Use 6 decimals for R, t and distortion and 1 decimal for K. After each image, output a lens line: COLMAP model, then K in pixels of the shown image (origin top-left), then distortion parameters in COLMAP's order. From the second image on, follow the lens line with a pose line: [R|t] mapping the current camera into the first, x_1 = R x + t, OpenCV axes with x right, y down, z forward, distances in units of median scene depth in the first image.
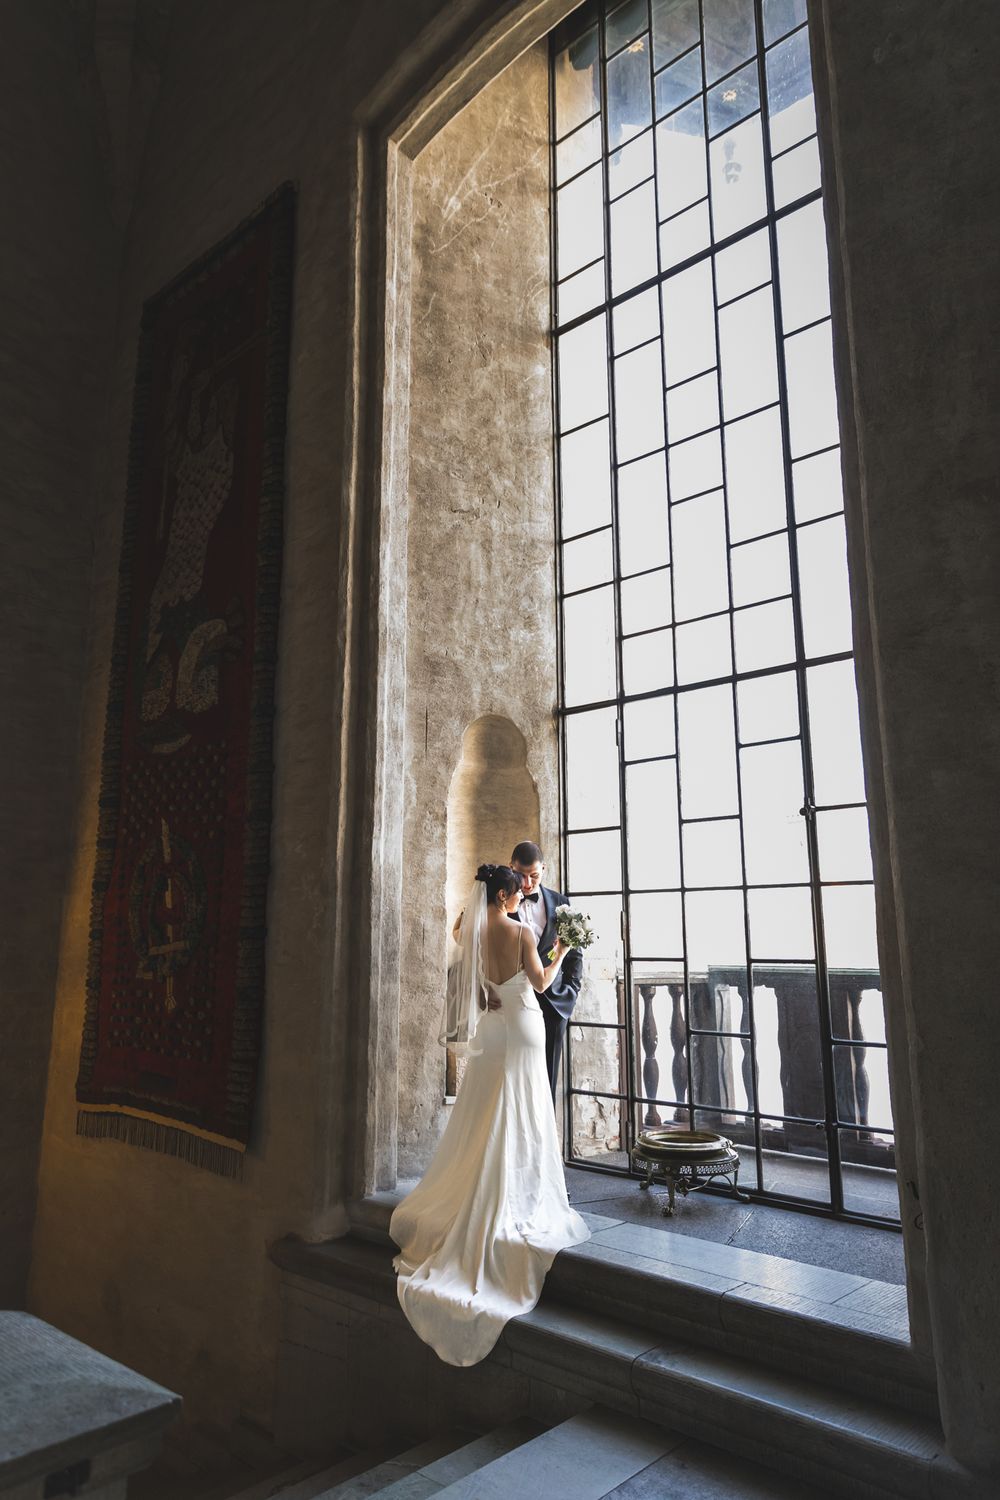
lens RADIAL K [[968.0, 0, 500.0], [0, 968.0, 750.0], [0, 0, 1]] dist [0.016080, -0.000325]
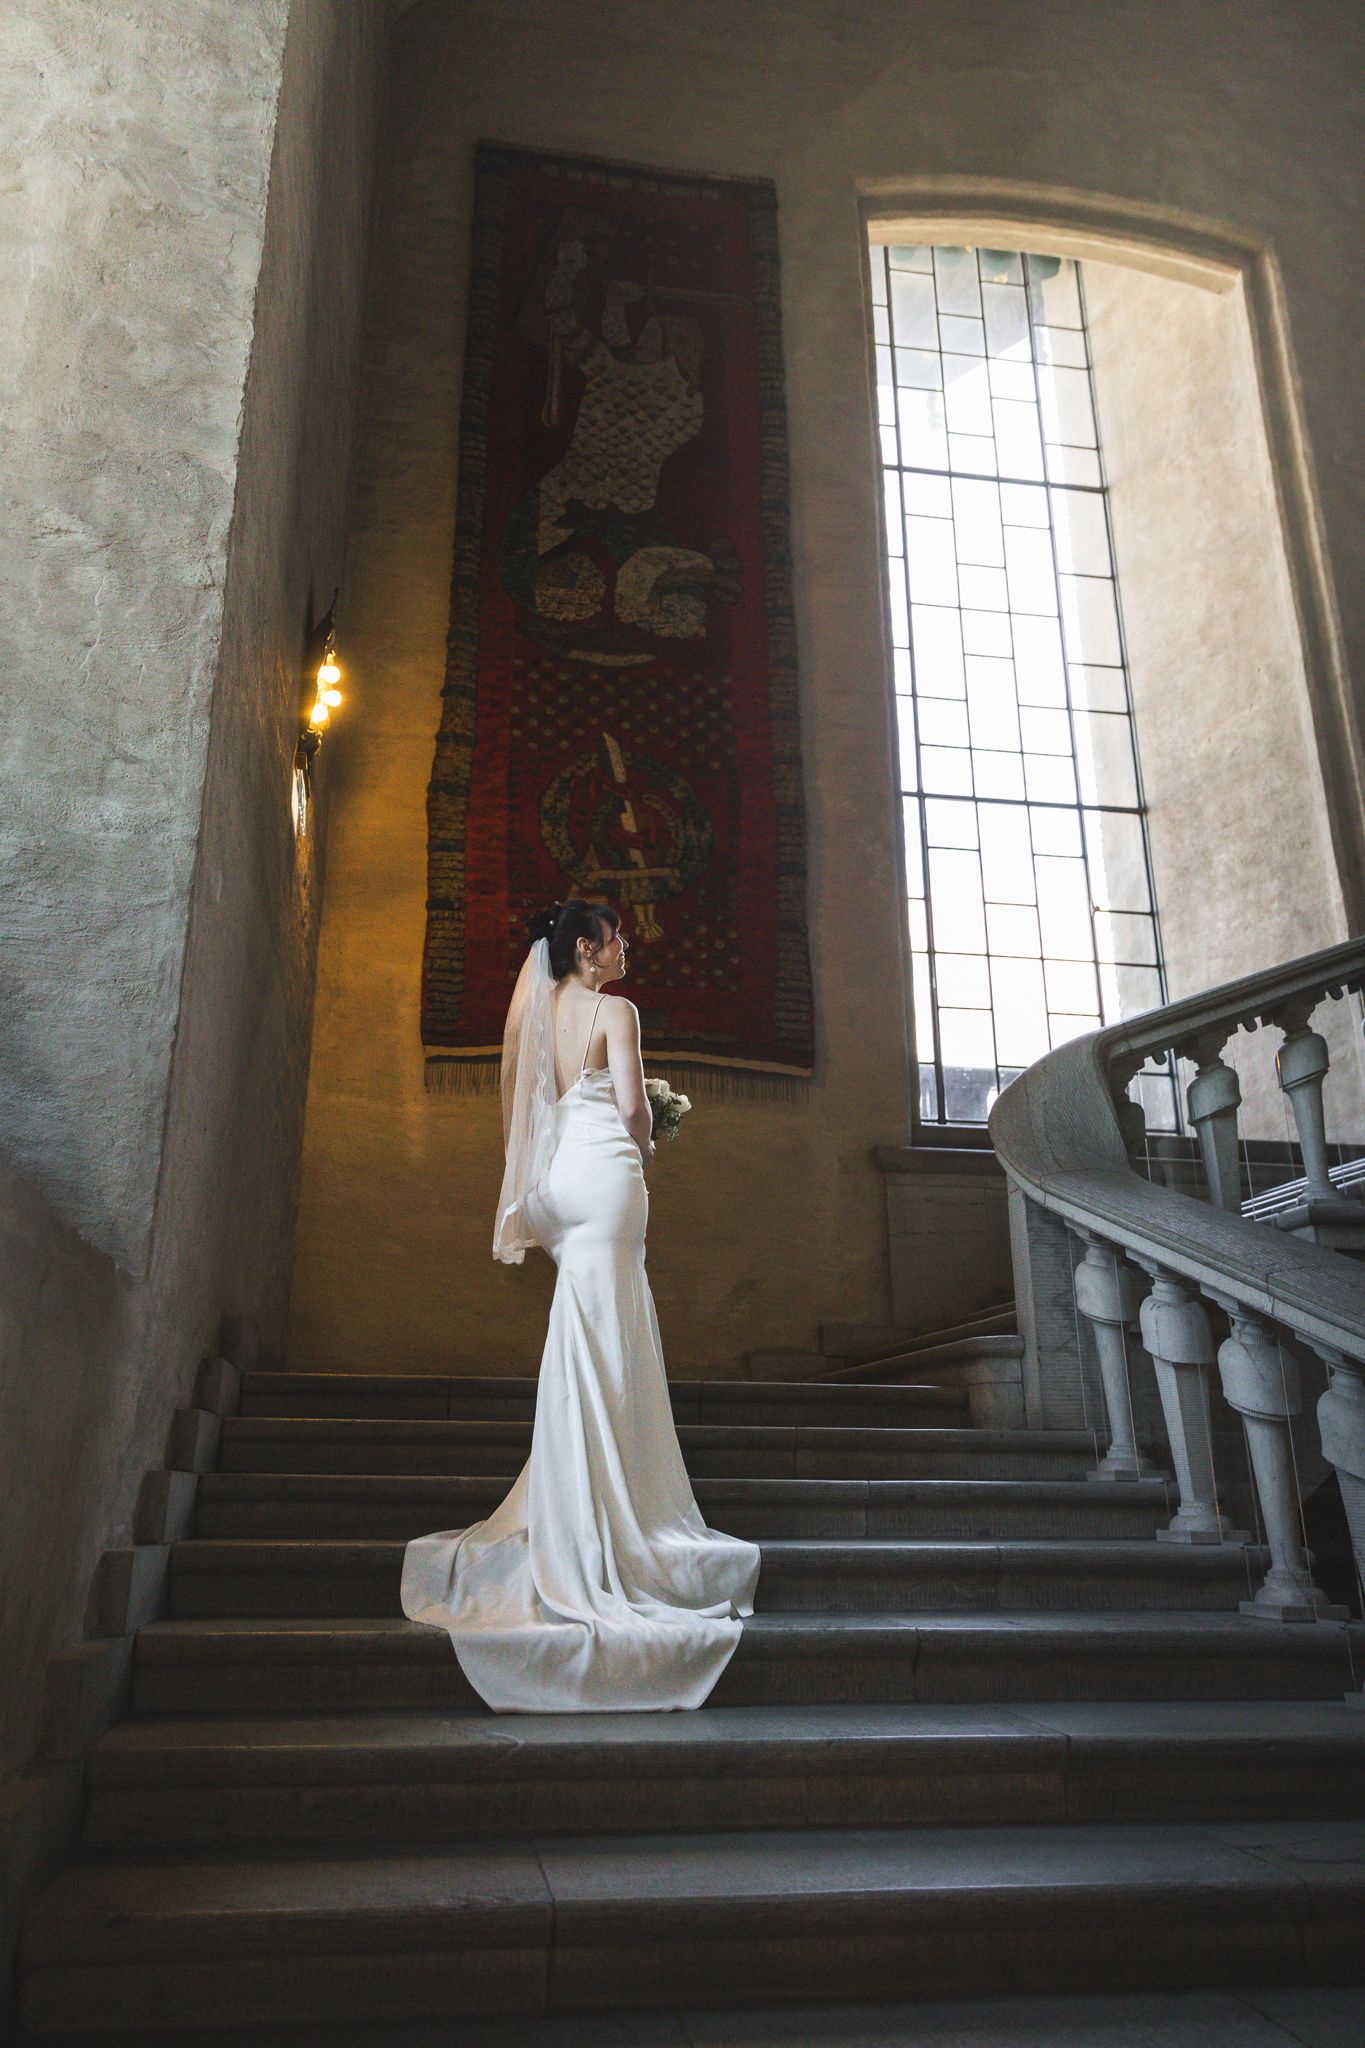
lens RADIAL K [[1388.1, 0, 616.2], [0, 1388.1, 1040.3], [0, 0, 1]] dist [-0.002723, -0.006602]
pose [[0.637497, 0.235176, 0.733683, -1.151115], [-0.159140, 0.971932, -0.173268, 0.531555], [-0.753839, -0.006300, 0.657030, 0.194863]]
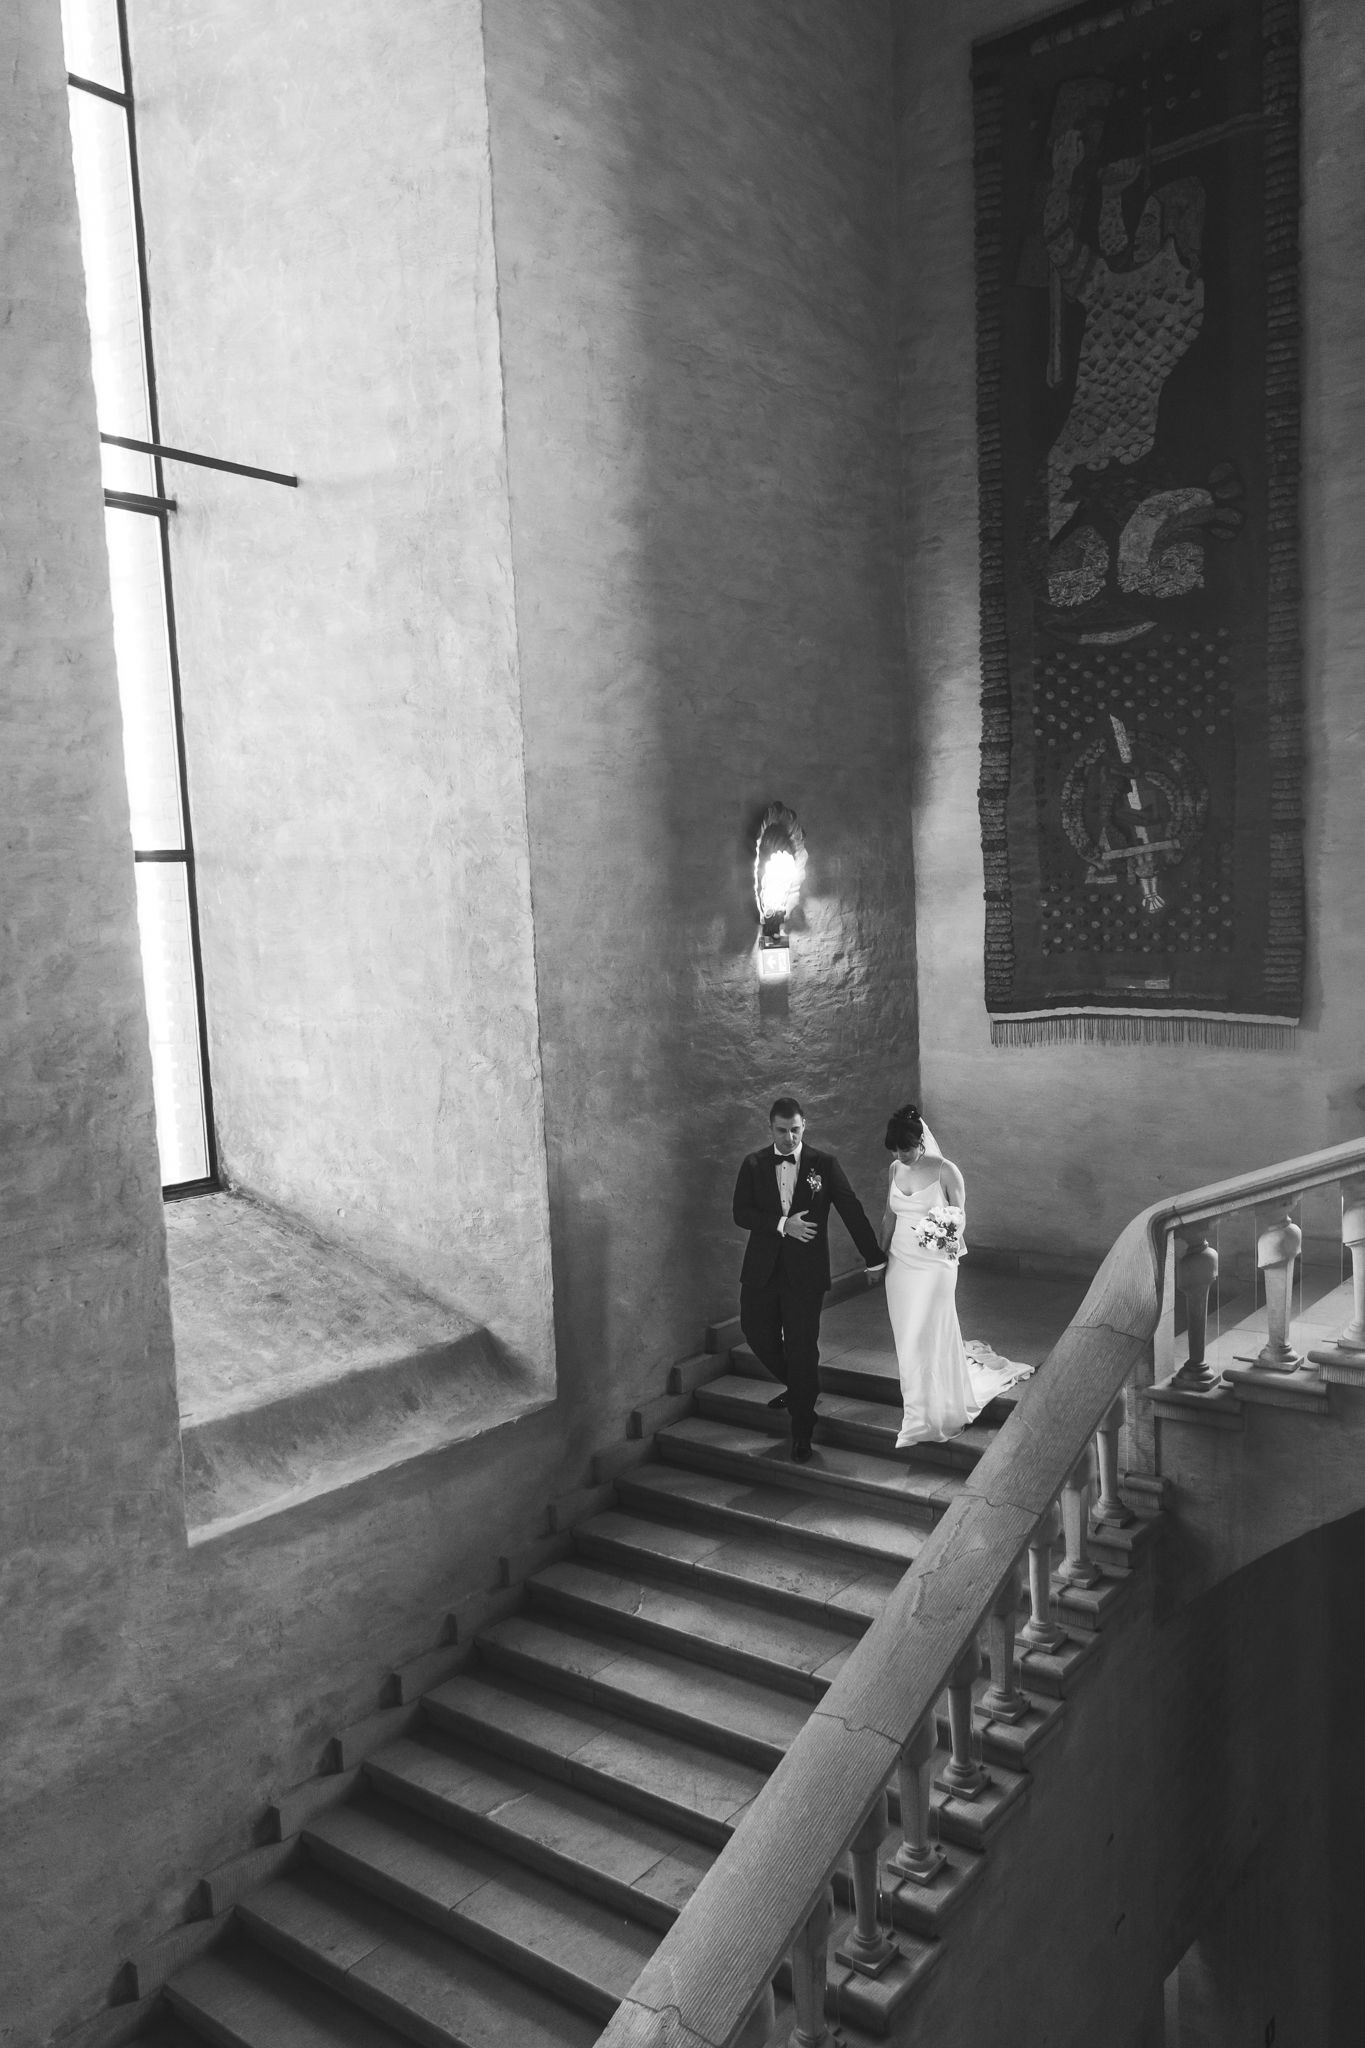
lens RADIAL K [[1517.3, 0, 676.5], [0, 1517.3, 1090.3], [0, 0, 1]] dist [0.006044, -0.001134]
pose [[0.997233, -0.055146, 0.049843, -0.854405], [0.036971, 0.949679, 0.311035, -0.058226], [-0.064487, -0.308332, 0.949090, -0.484139]]
